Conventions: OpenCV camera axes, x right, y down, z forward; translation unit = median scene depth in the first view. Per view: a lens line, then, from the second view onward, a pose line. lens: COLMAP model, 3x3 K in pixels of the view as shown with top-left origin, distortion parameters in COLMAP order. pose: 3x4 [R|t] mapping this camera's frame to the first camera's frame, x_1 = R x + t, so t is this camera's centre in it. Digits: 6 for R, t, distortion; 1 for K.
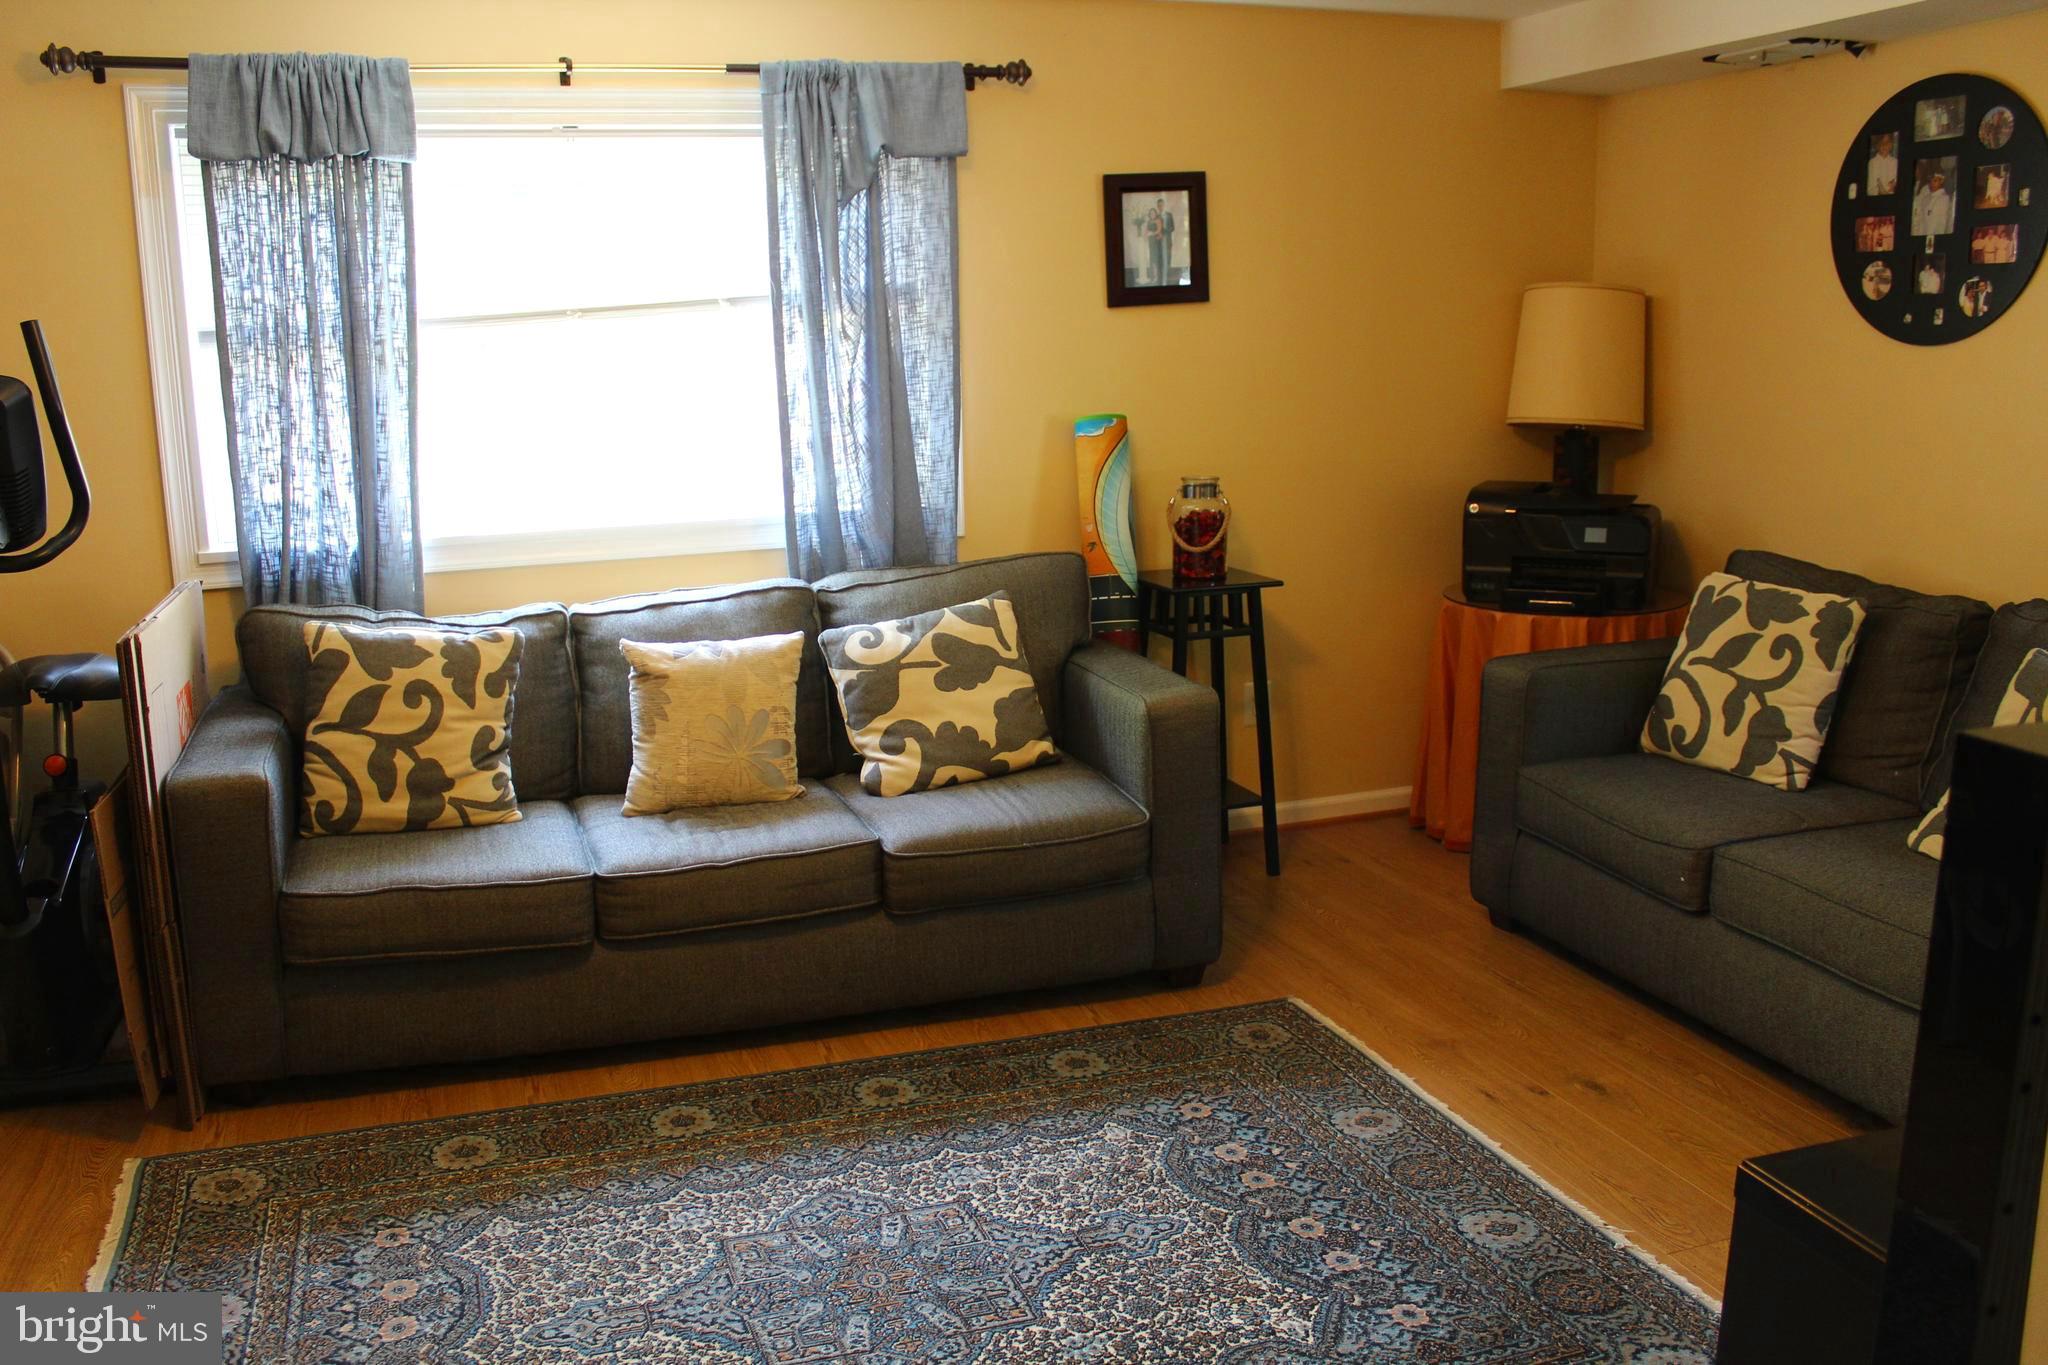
lens RADIAL K [[1711.0, 0, 1021.5], [0, 1711.0, 686.4], [0, 0, 1]] dist [-0.165491, 0.147551]
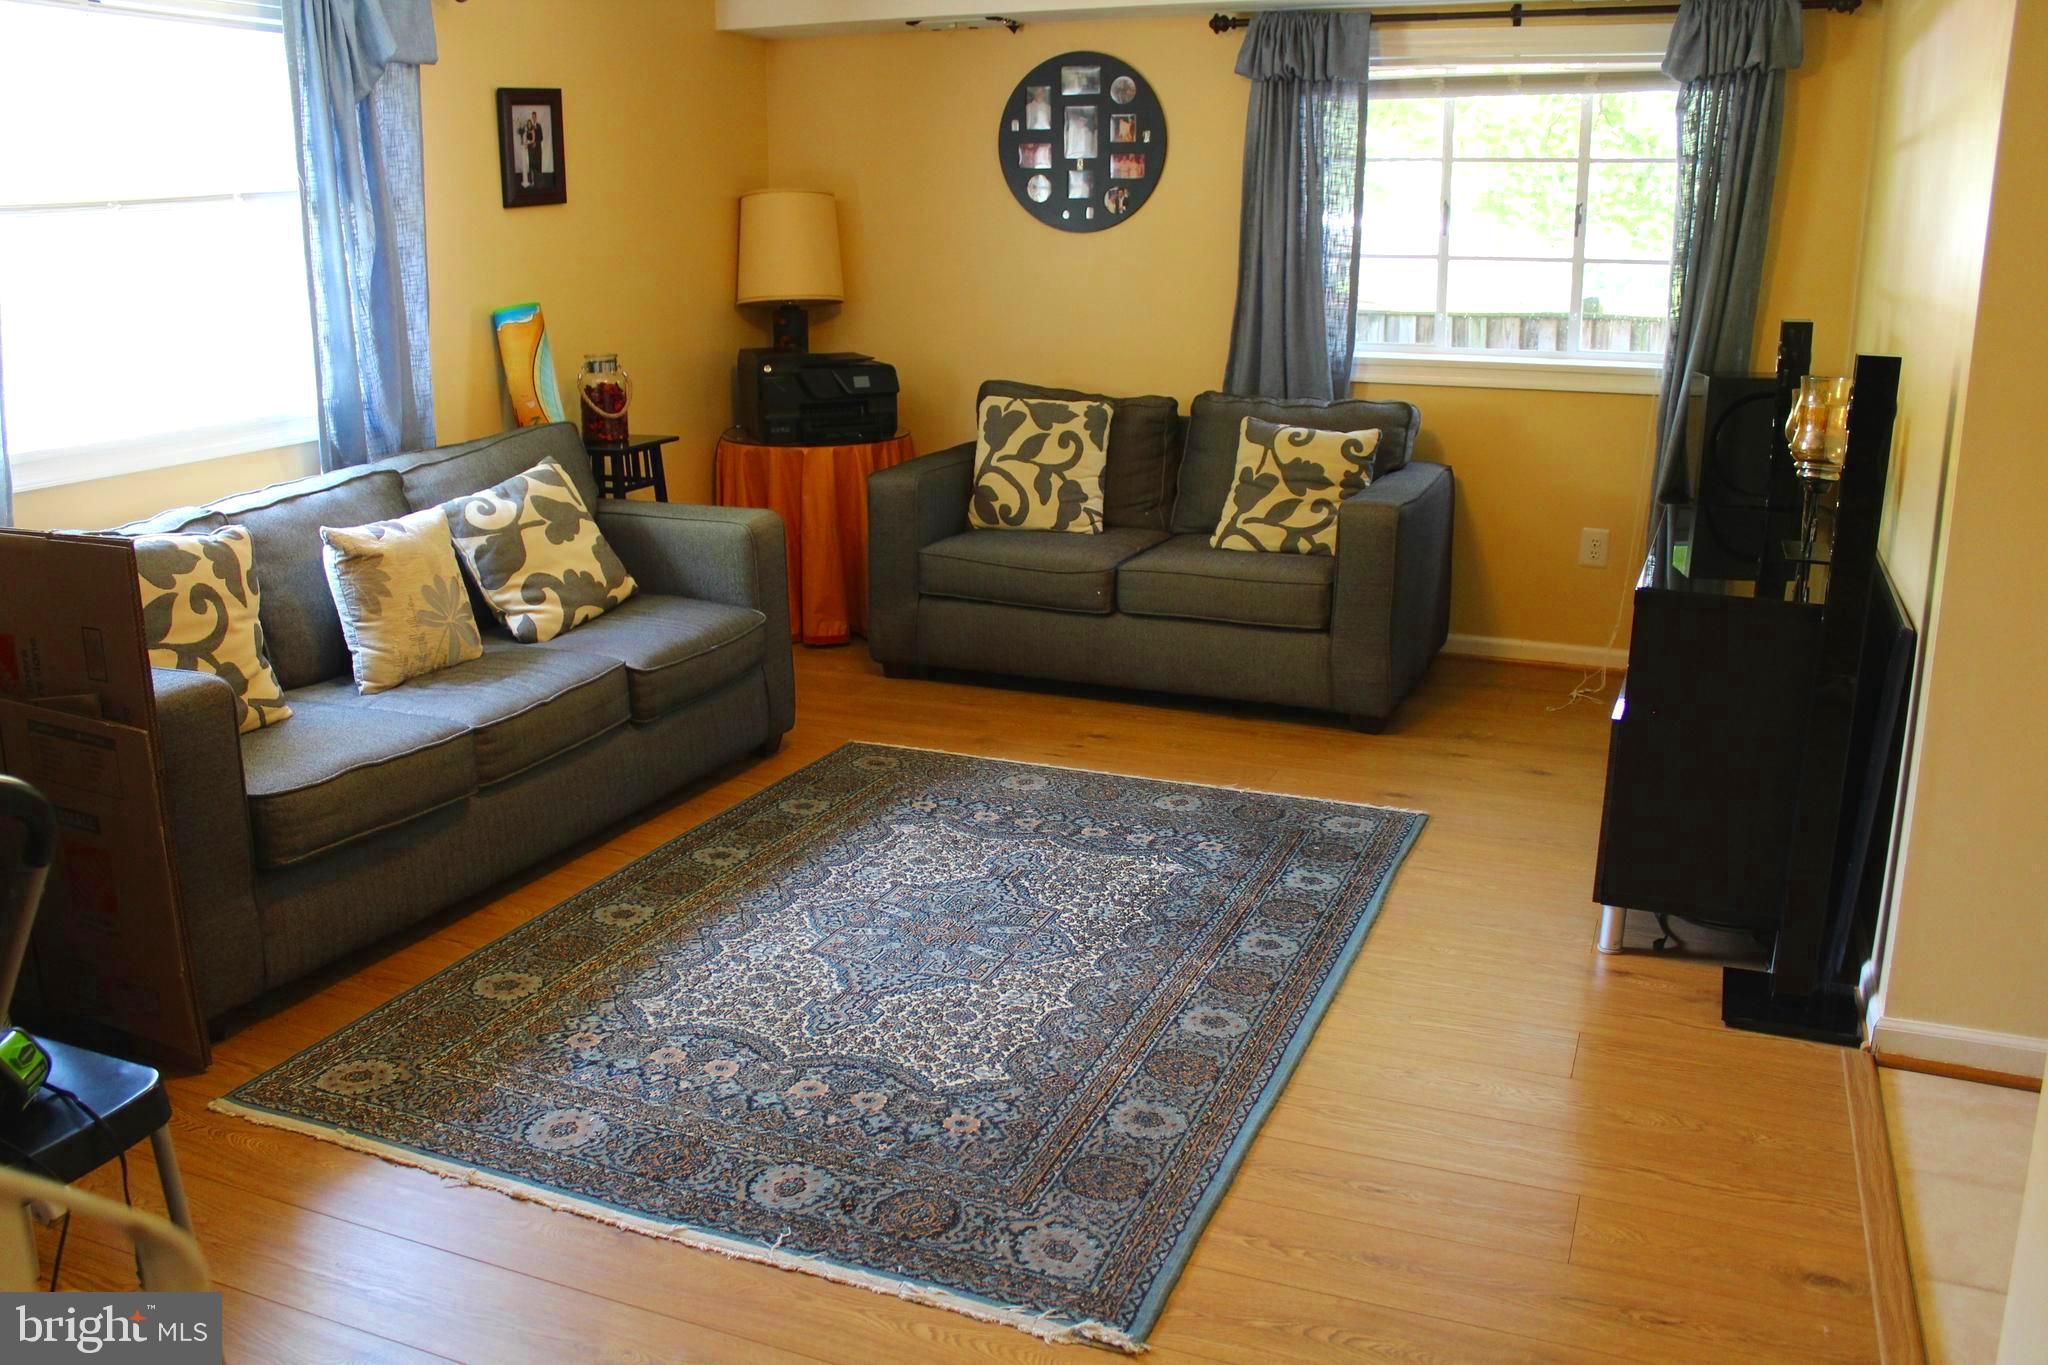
lens RADIAL K [[1711.0, 0, 1004.4], [0, 1711.0, 673.6], [0, 0, 1]] dist [-0.165491, 0.147551]
pose [[0.673968, -0.176476, 0.717373, -0.699456], [0.146053, 0.983712, 0.104780, 0.013658], [-0.724180, 0.034156, 0.688765, 0.017838]]
